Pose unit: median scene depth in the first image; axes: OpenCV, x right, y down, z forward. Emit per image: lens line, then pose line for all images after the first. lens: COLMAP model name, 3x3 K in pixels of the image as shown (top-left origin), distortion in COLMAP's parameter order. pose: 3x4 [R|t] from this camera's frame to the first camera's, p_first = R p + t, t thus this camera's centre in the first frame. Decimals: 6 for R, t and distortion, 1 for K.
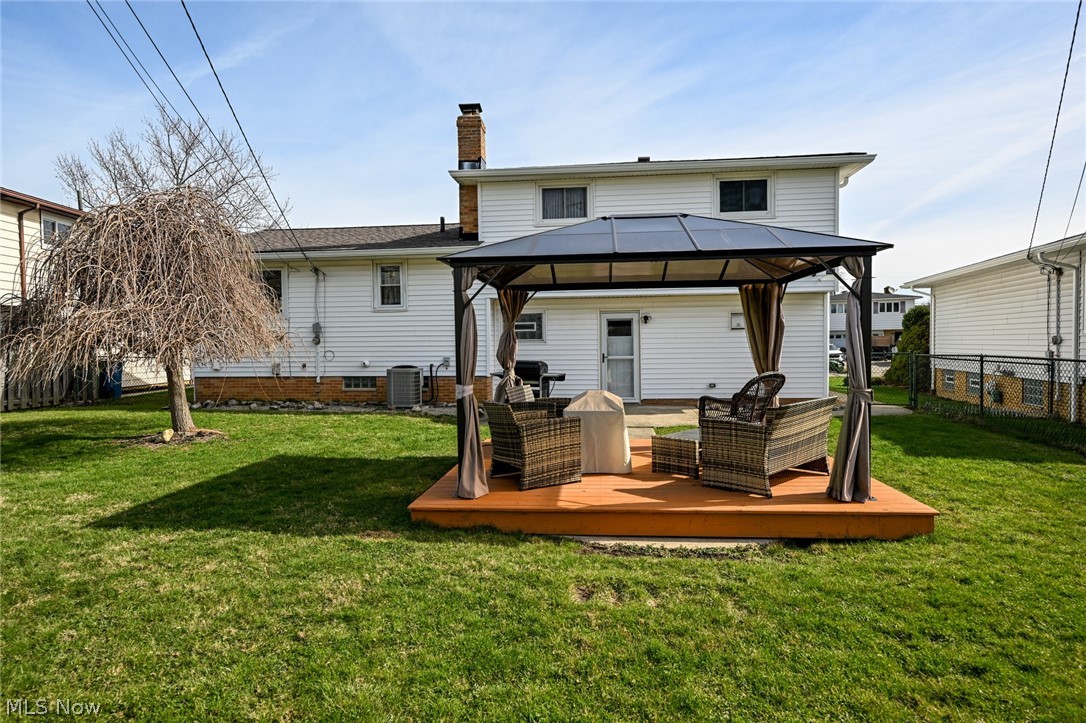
lens RADIAL K [[627.1, 0, 542.7], [0, 627.1, 358.2], [0, 0, 1]] dist [-0.005087, 0.000690]
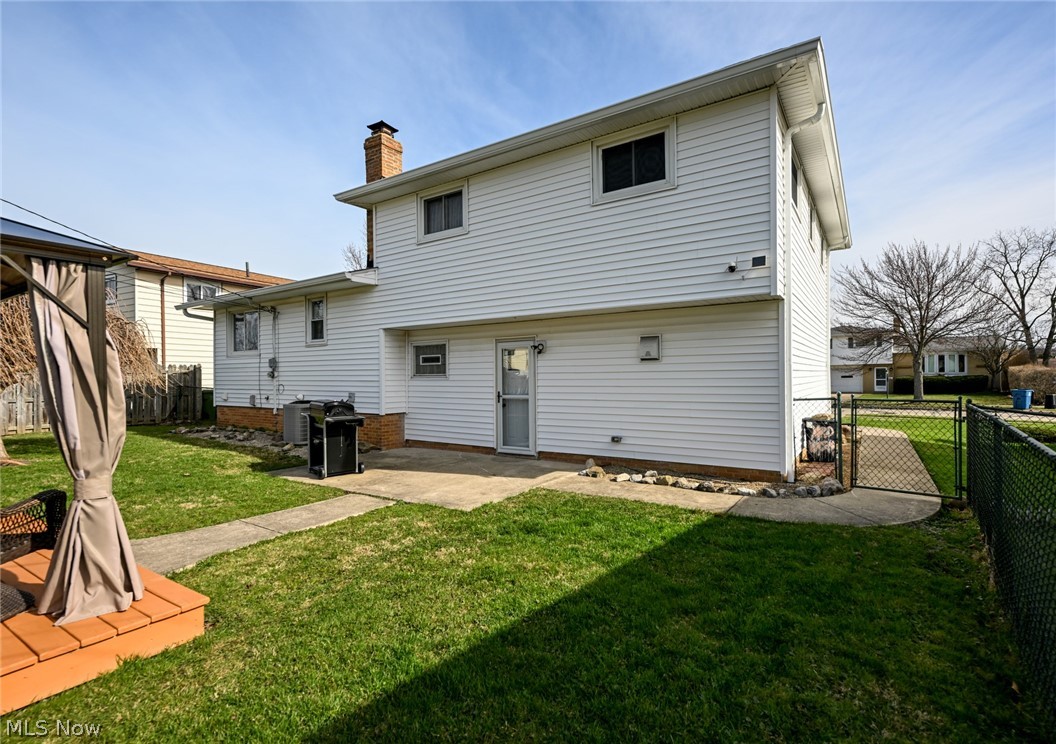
lens RADIAL K [[504.0, 0, 551.8], [0, 504.0, 380.3], [0, 0, 1]] dist [-0.006152, -0.001345]
pose [[0.894214, 0.007932, -0.447569, 0.454843], [-0.012975, 0.999882, -0.008202, -0.017820], [0.447452, 0.013142, 0.894212, 0.447367]]
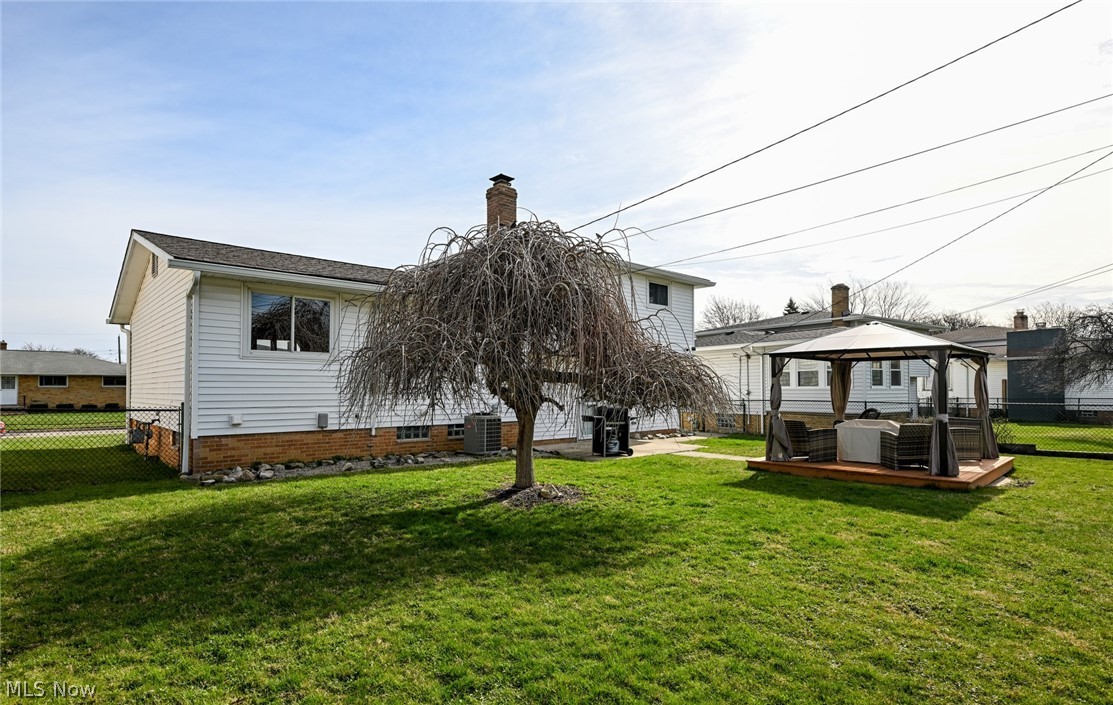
lens RADIAL K [[558.1, 0, 540.1], [0, 558.1, 369.6], [0, 0, 1]] dist [0.001831, 0.002405]
pose [[0.669766, 0.036413, 0.741679, -0.789519], [0.014612, 0.997957, -0.062190, 0.000026], [-0.742428, 0.052490, 0.667866, 0.310125]]
